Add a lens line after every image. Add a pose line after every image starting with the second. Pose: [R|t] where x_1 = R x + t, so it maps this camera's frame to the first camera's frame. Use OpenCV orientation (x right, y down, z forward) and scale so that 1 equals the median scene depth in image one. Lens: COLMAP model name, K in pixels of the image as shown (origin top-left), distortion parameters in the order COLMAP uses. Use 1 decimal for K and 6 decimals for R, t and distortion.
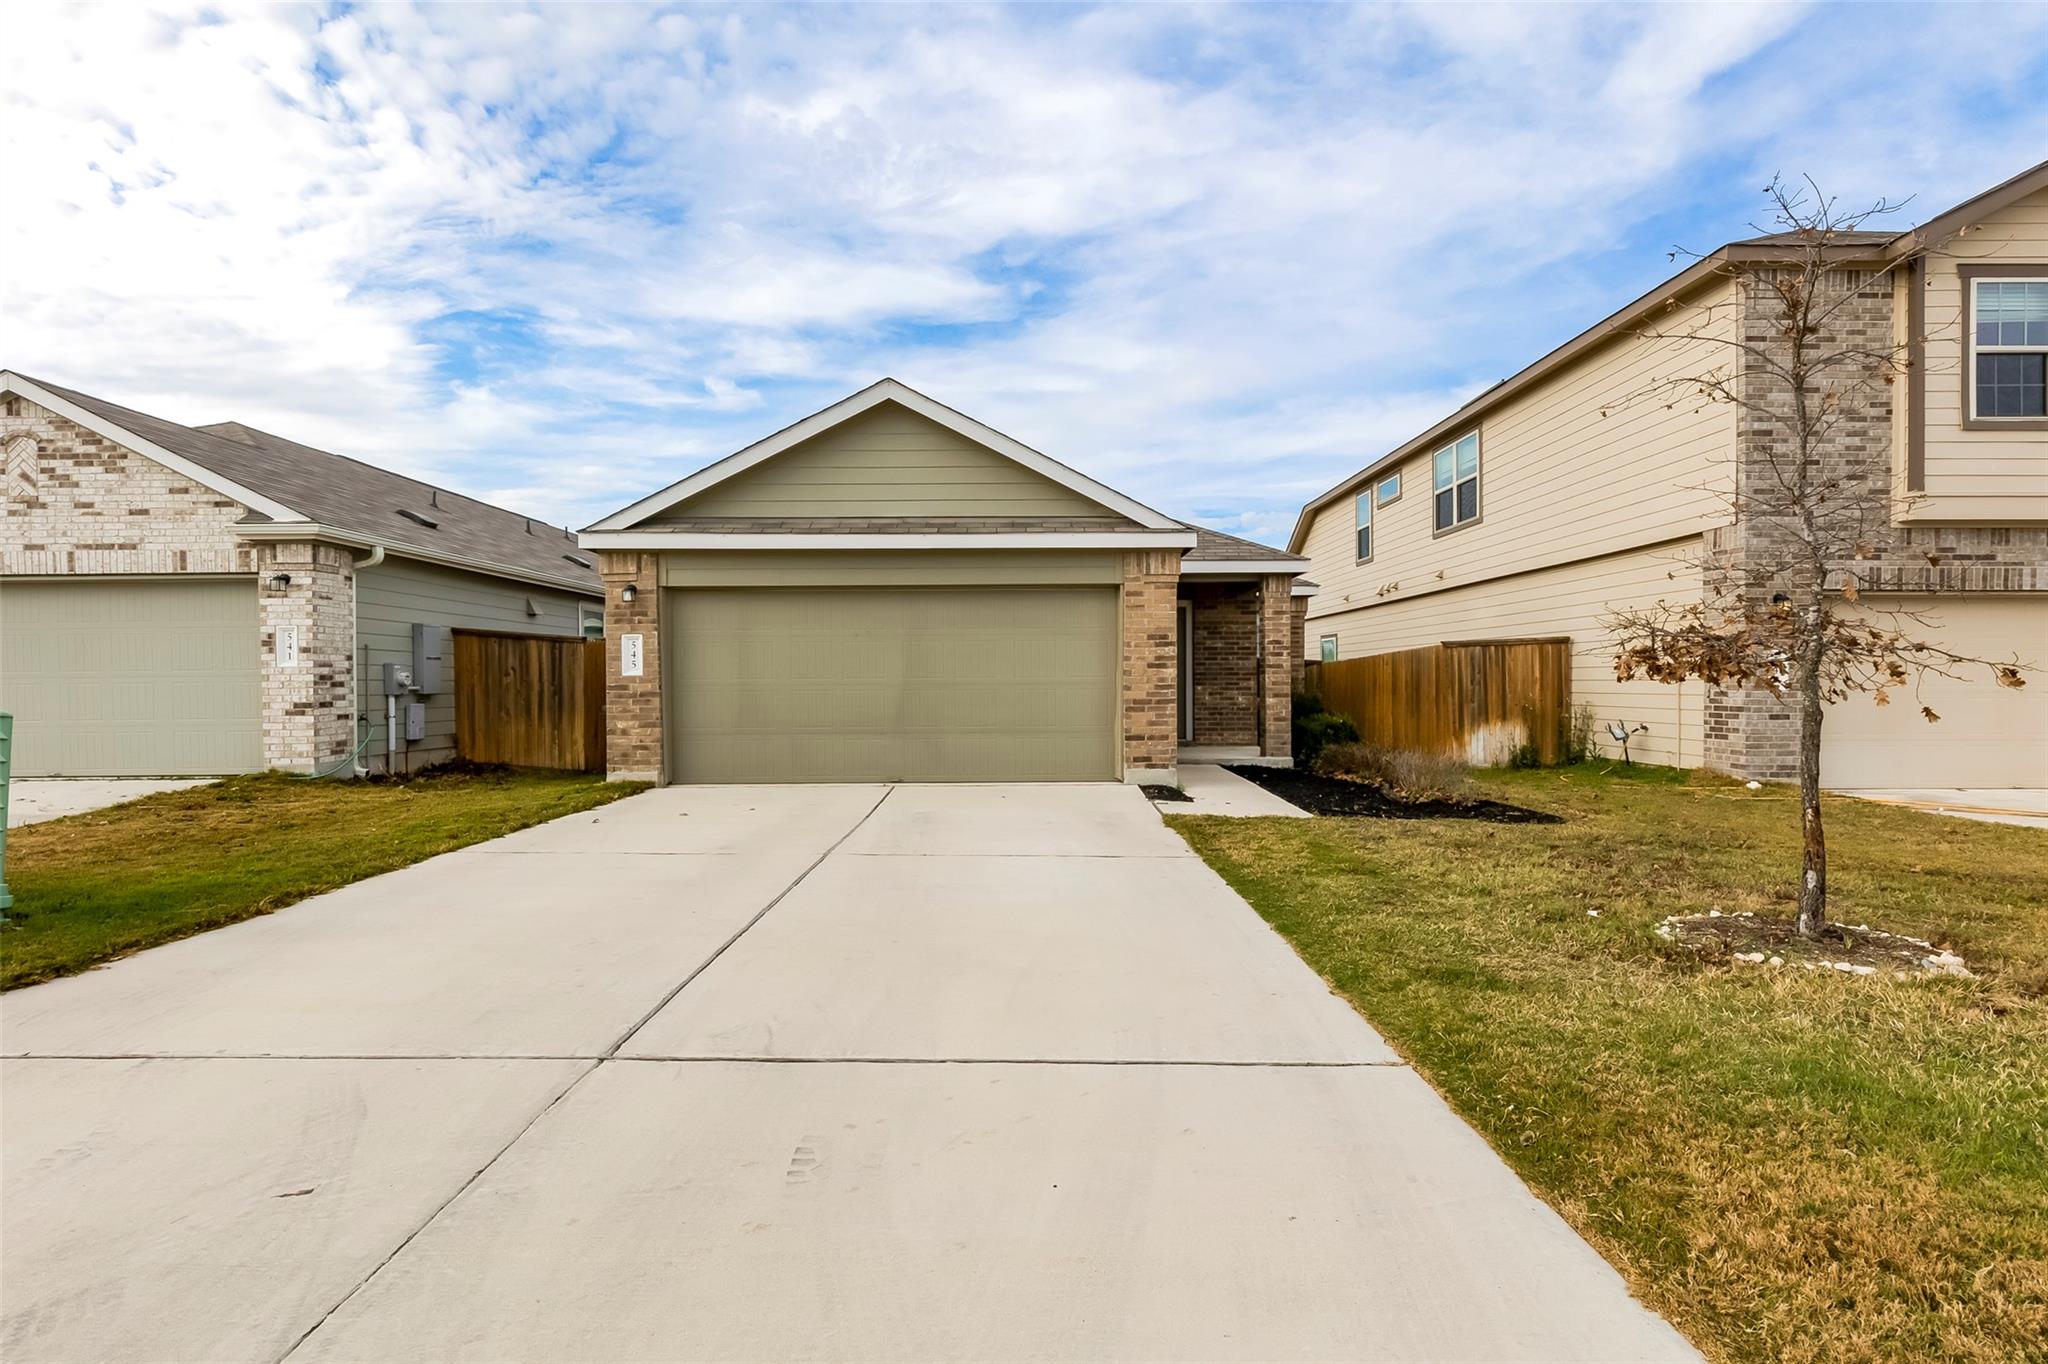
lens RADIAL K [[1015.6, 0, 999.9], [0, 1015.6, 717.6], [0, 0, 1]] dist [0.003629, -0.000275]
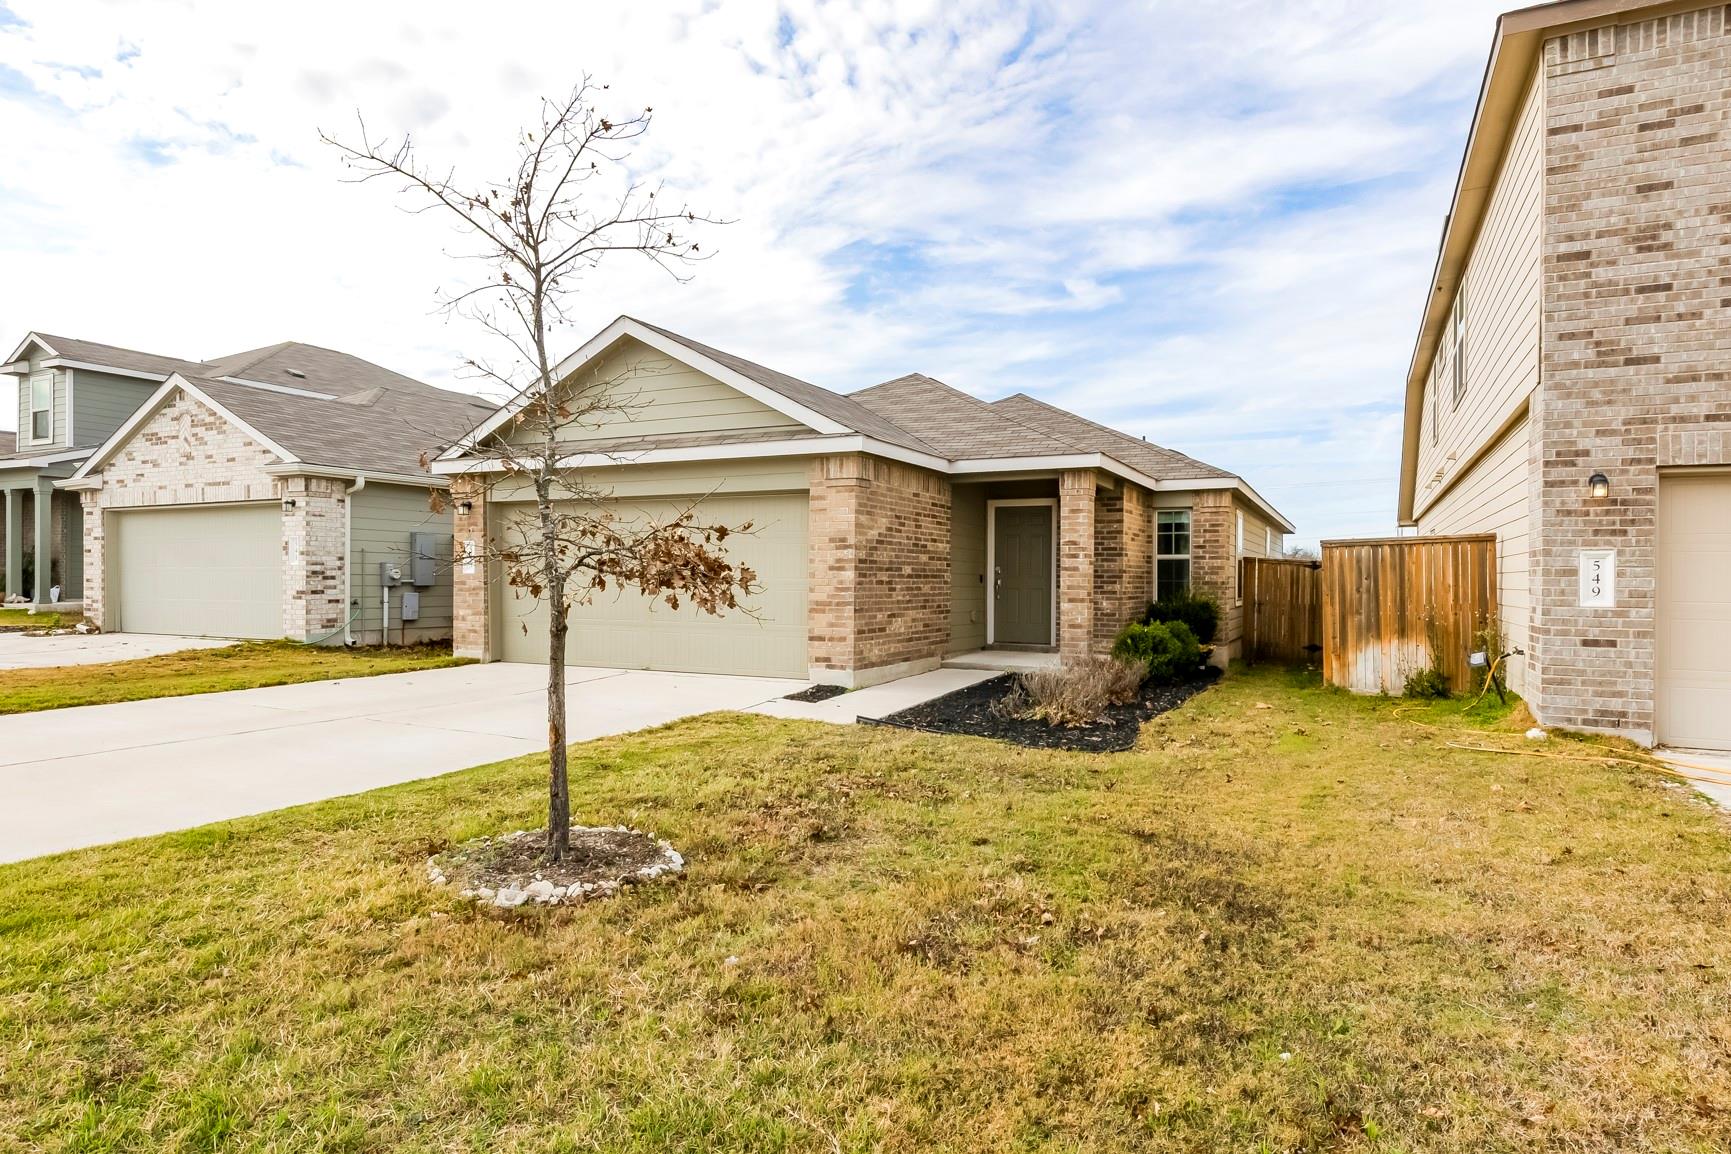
lens RADIAL K [[988.0, 0, 848.5], [0, 988.0, 604.7], [0, 0, 1]] dist [0.015739, 0.000459]
pose [[0.891193, 0.022992, -0.453041, 0.591684], [-0.026582, 0.999645, -0.001558, -0.012945], [0.452844, 0.013431, 0.891489, 0.118845]]
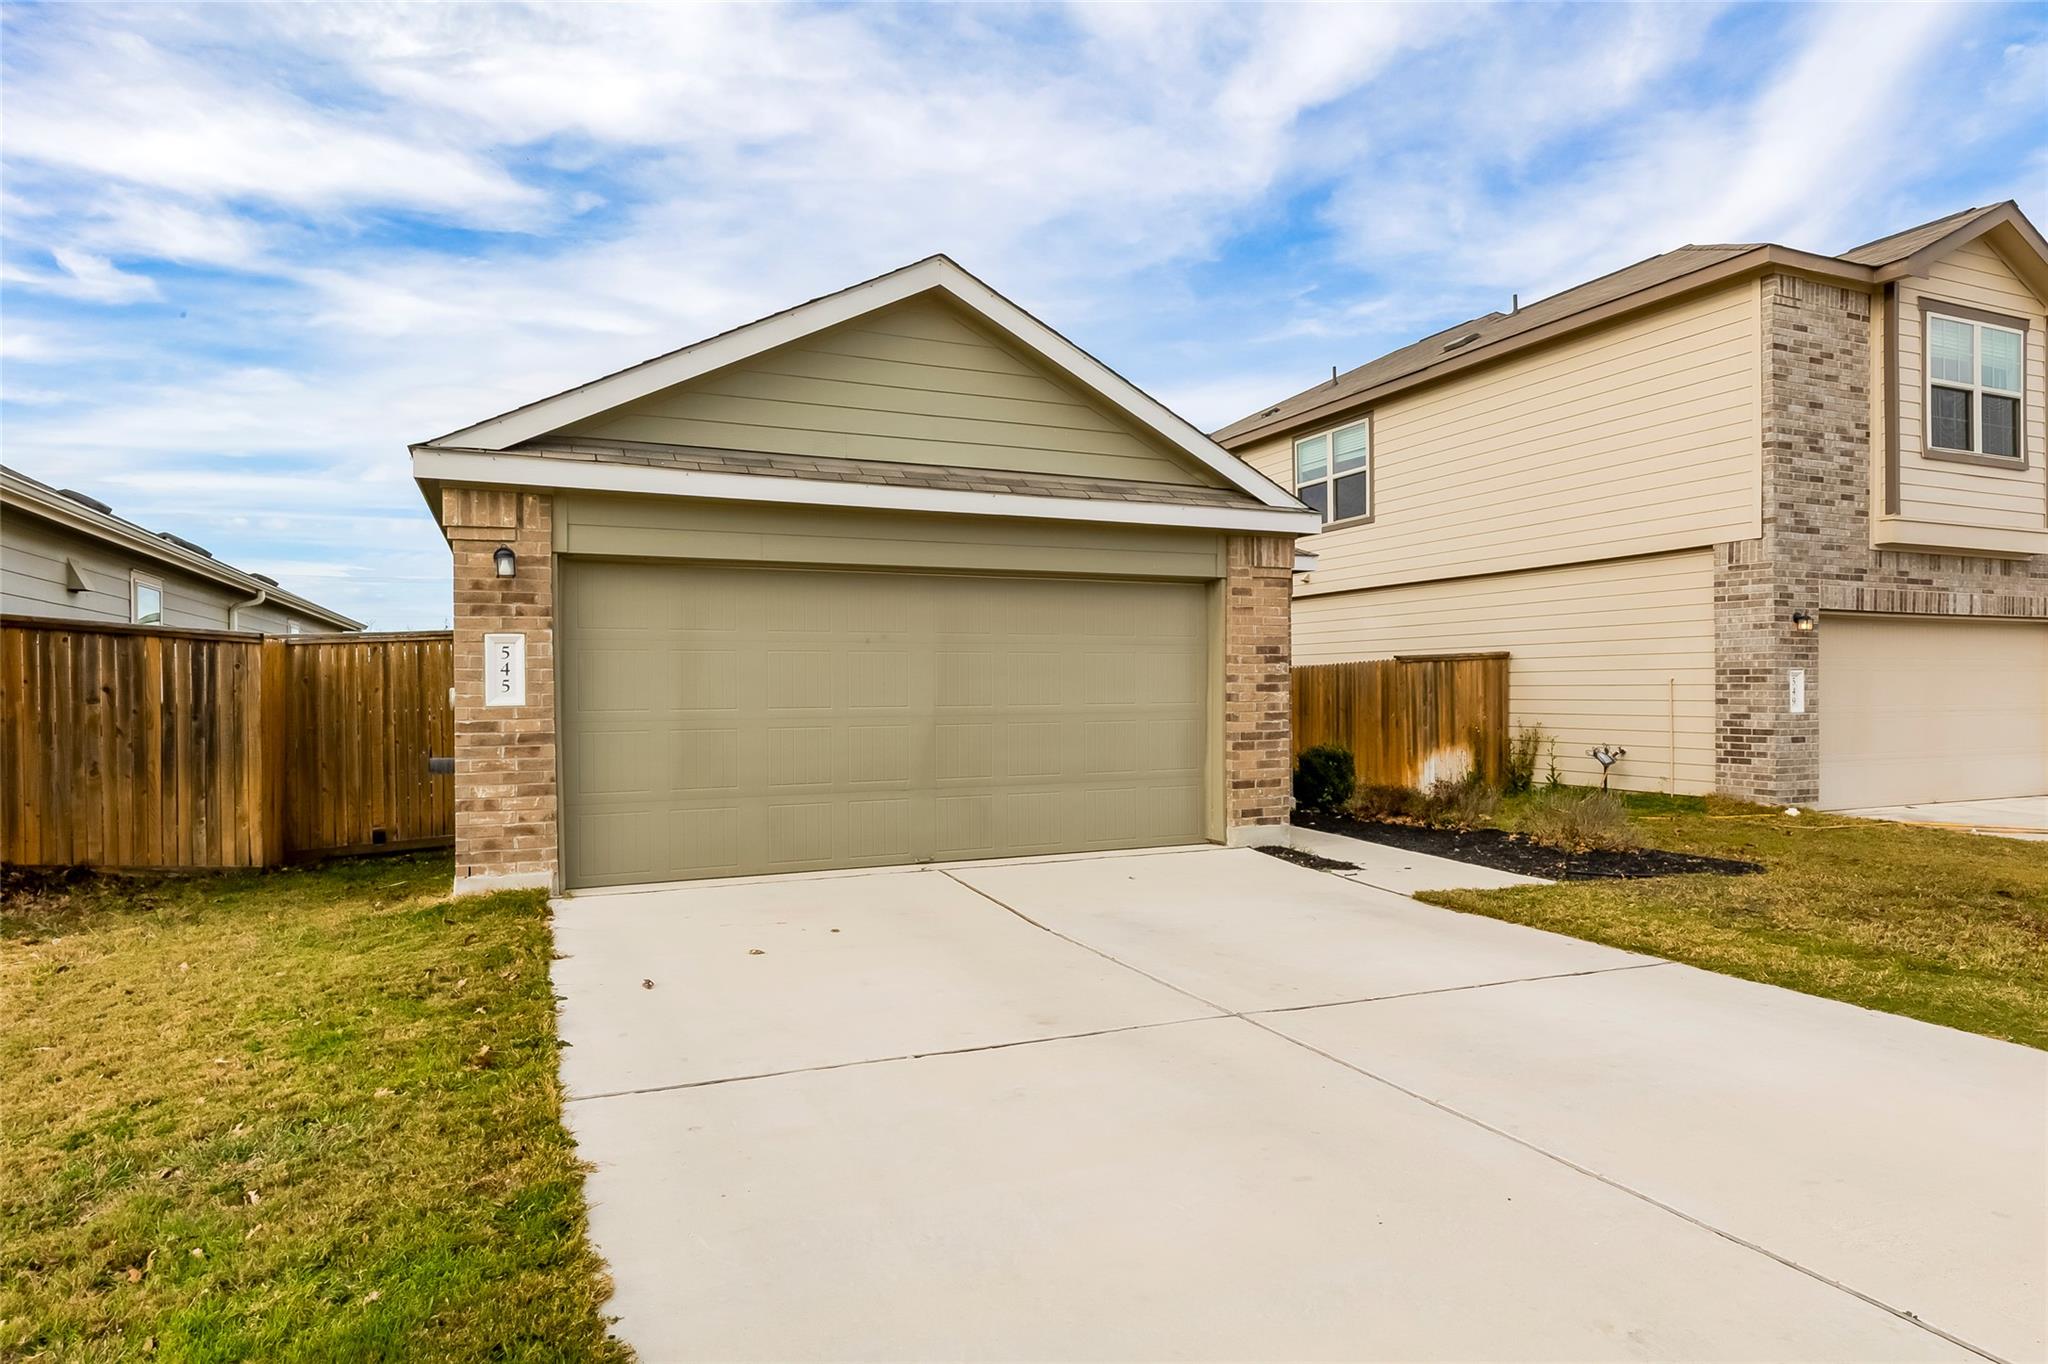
lens RADIAL K [[1169.0, 0, 1007.3], [0, 1169.0, 697.3], [0, 0, 1]] dist [0.015739, 0.000459]
pose [[0.915254, -0.004039, 0.402858, -0.357275], [0.015501, 0.999562, -0.025194, -0.024218], [-0.402579, 0.029303, 0.914916, 0.274123]]
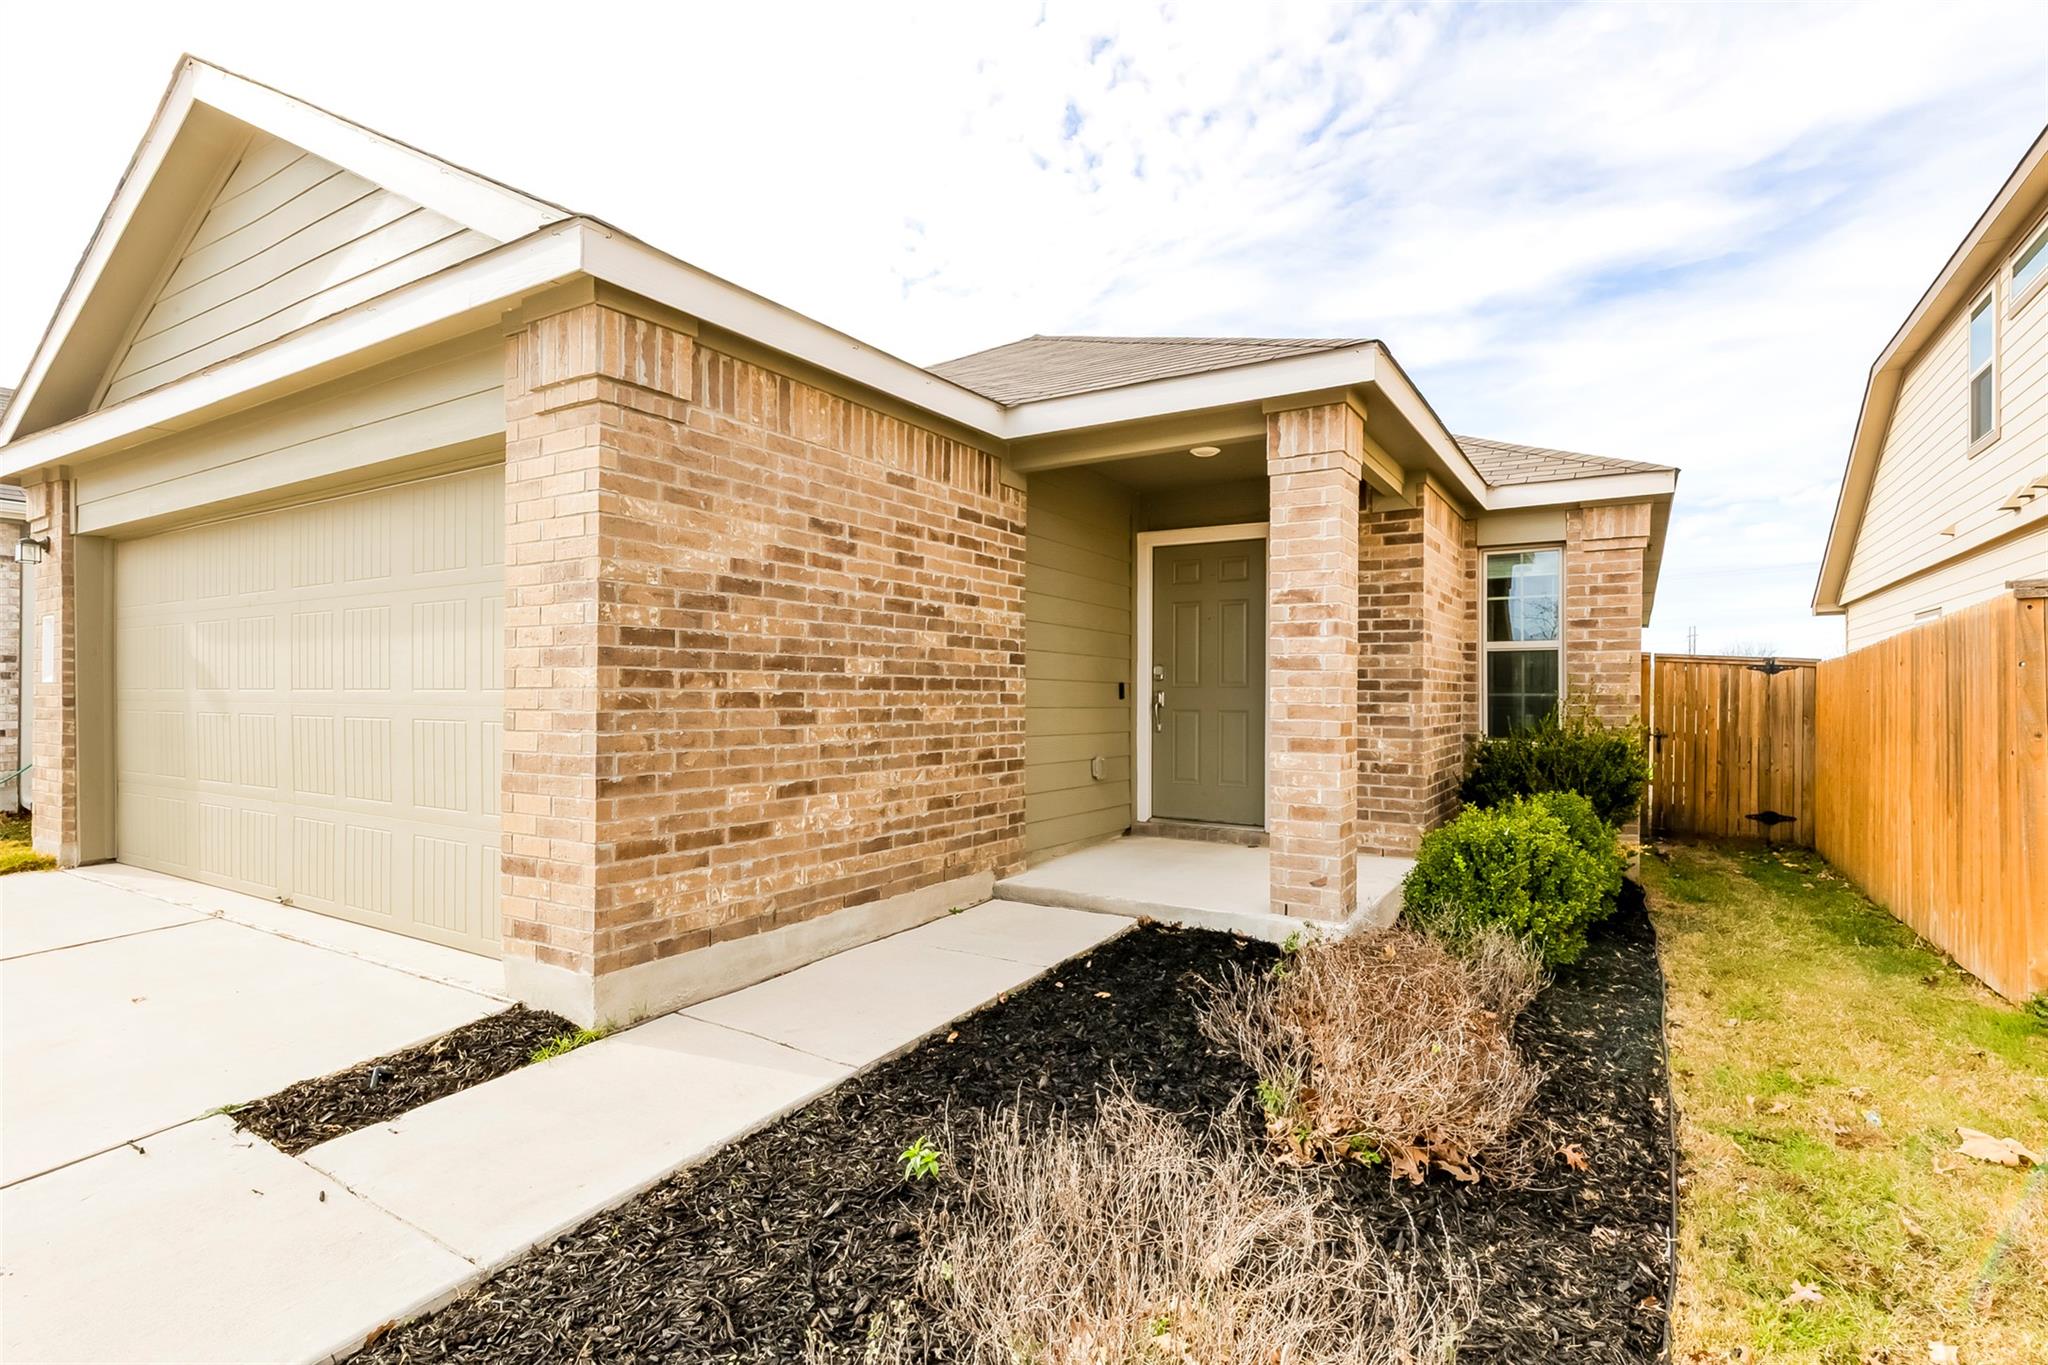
lens RADIAL K [[1015.6, 0, 1015.1], [0, 1015.6, 700.5], [0, 0, 1]] dist [0.003629, -0.000275]
pose [[0.852446, 0.012947, -0.522654, 0.440830], [-0.027083, 0.999445, -0.019415, -0.033085], [0.522113, 0.030705, 0.852324, 0.764389]]
